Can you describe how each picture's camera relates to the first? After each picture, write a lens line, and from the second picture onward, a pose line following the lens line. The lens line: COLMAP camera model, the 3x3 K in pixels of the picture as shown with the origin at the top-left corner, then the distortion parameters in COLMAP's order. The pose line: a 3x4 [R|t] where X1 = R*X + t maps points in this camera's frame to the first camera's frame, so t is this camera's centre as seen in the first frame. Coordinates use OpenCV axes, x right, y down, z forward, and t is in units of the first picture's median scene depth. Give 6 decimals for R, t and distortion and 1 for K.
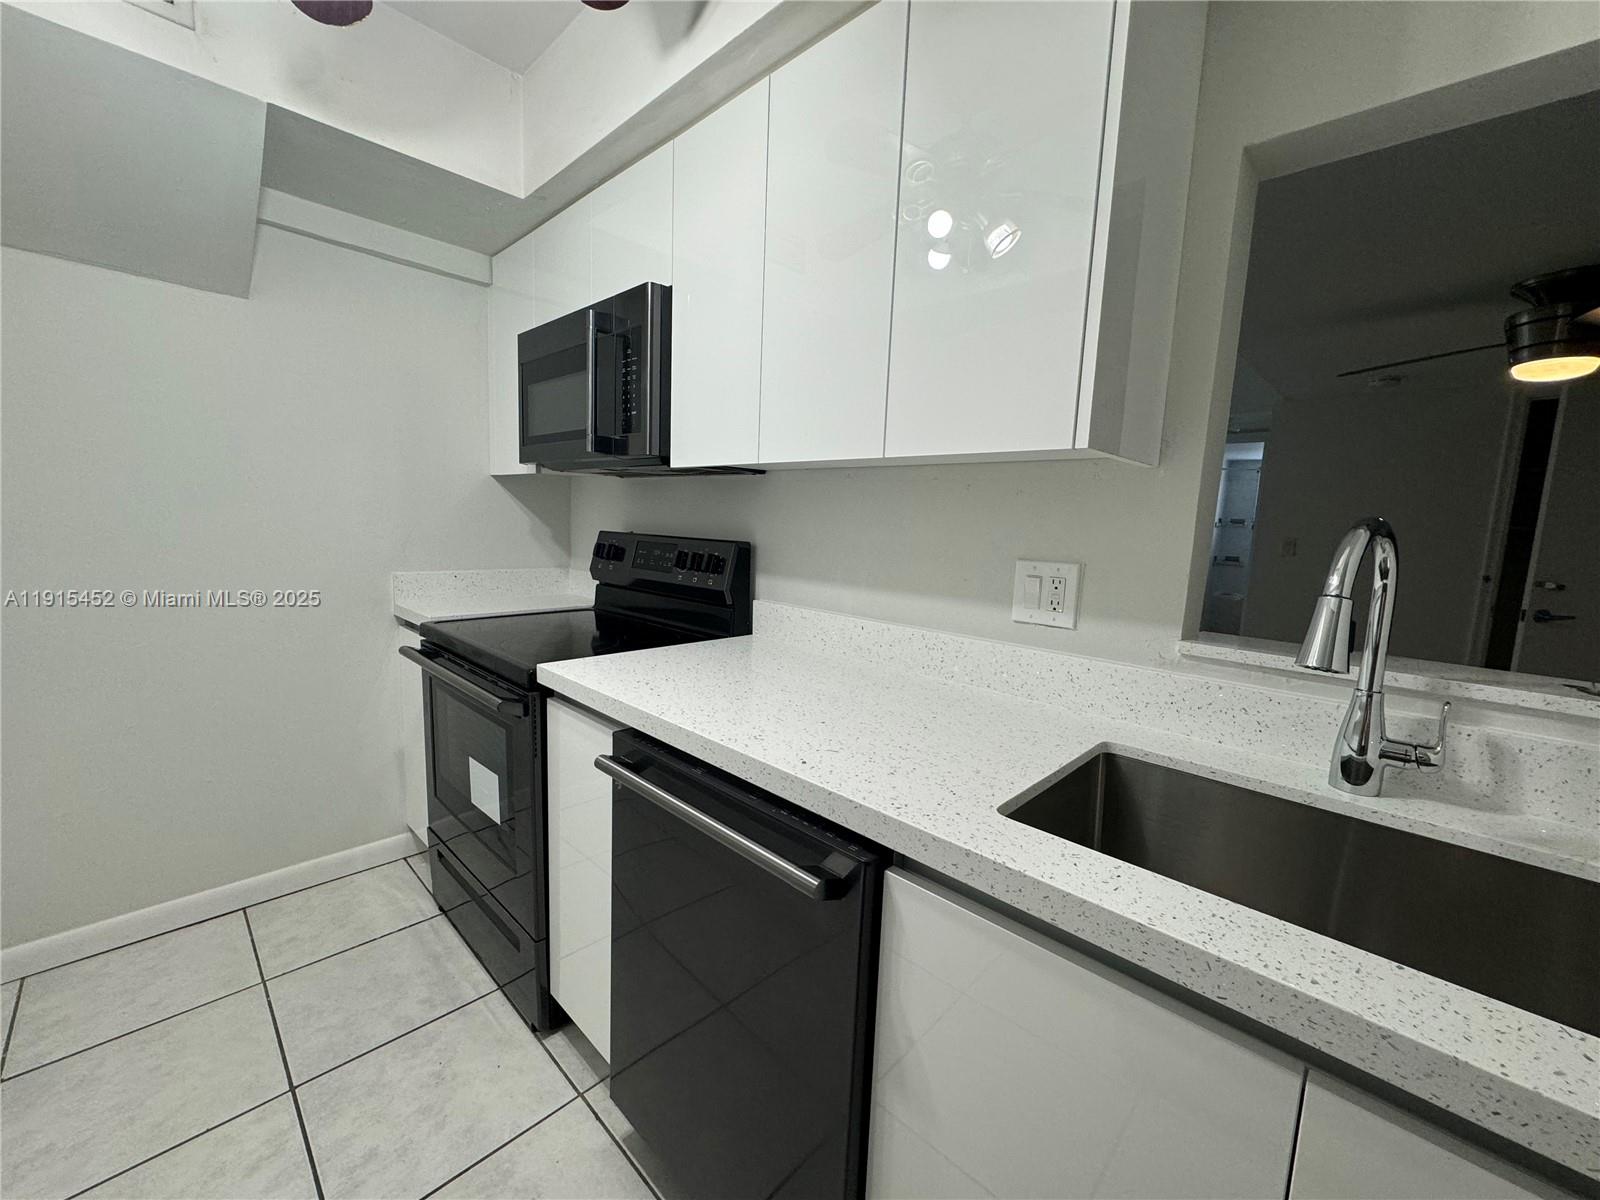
lens RADIAL K [[634.0, 0, 797.4], [0, 634.0, 600.4], [0, 0, 1]] dist [-0.002351, 0.000458]
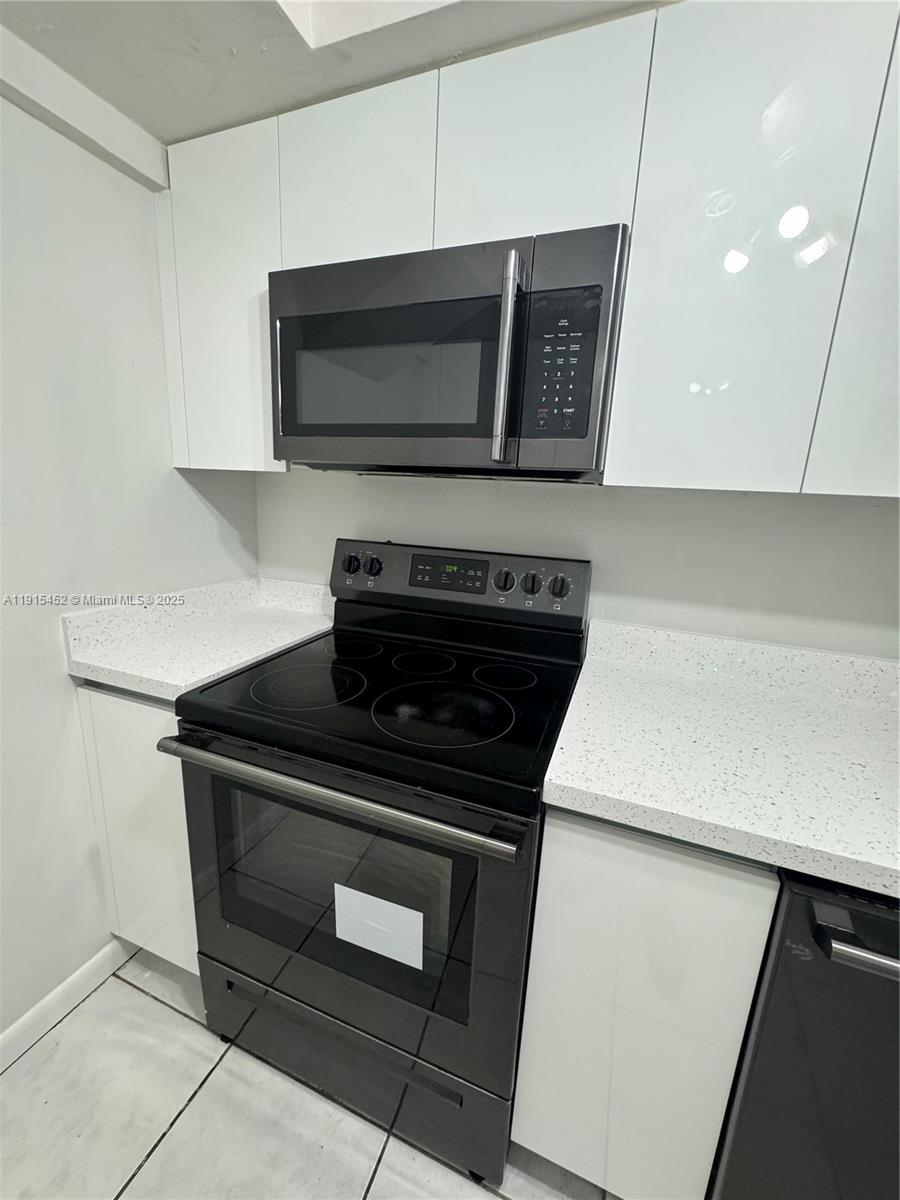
lens RADIAL K [[475.5, 0, 448.8], [0, 475.5, 598.9], [0, 0, 1]] dist [-0.002351, 0.000458]
pose [[0.922570, -0.081934, 0.377030, -0.546313], [0.039279, 0.992060, 0.119474, -0.130313], [-0.383825, -0.095414, 0.918463, 0.456067]]
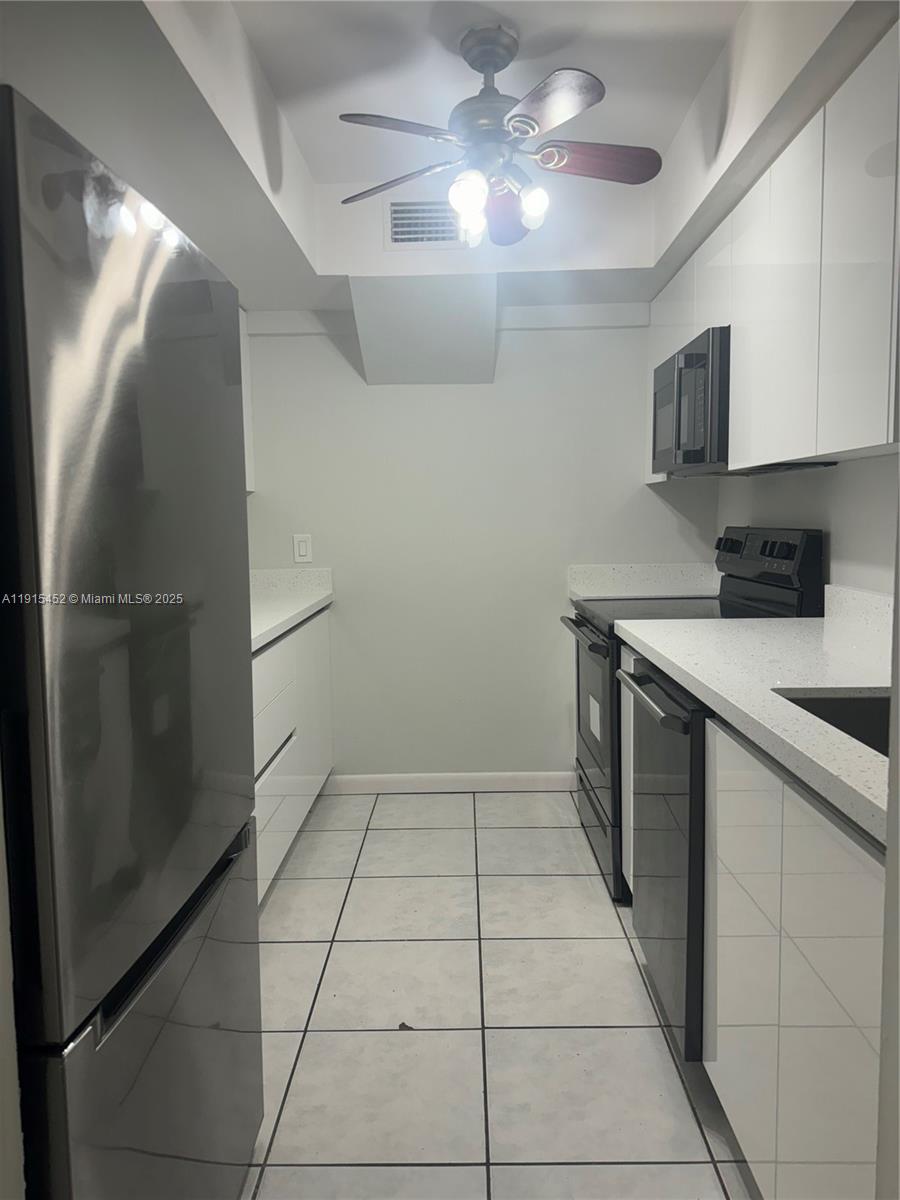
lens RADIAL K [[842.3, 0, 448.6], [0, 842.3, 597.4], [0, 0, 1]] dist [0.060137, -0.074599]
pose [[0.680514, 0.020622, -0.732444, 0.564208], [-0.049920, 0.998586, -0.018266, 0.081175], [0.731032, 0.048994, 0.680582, -0.438706]]
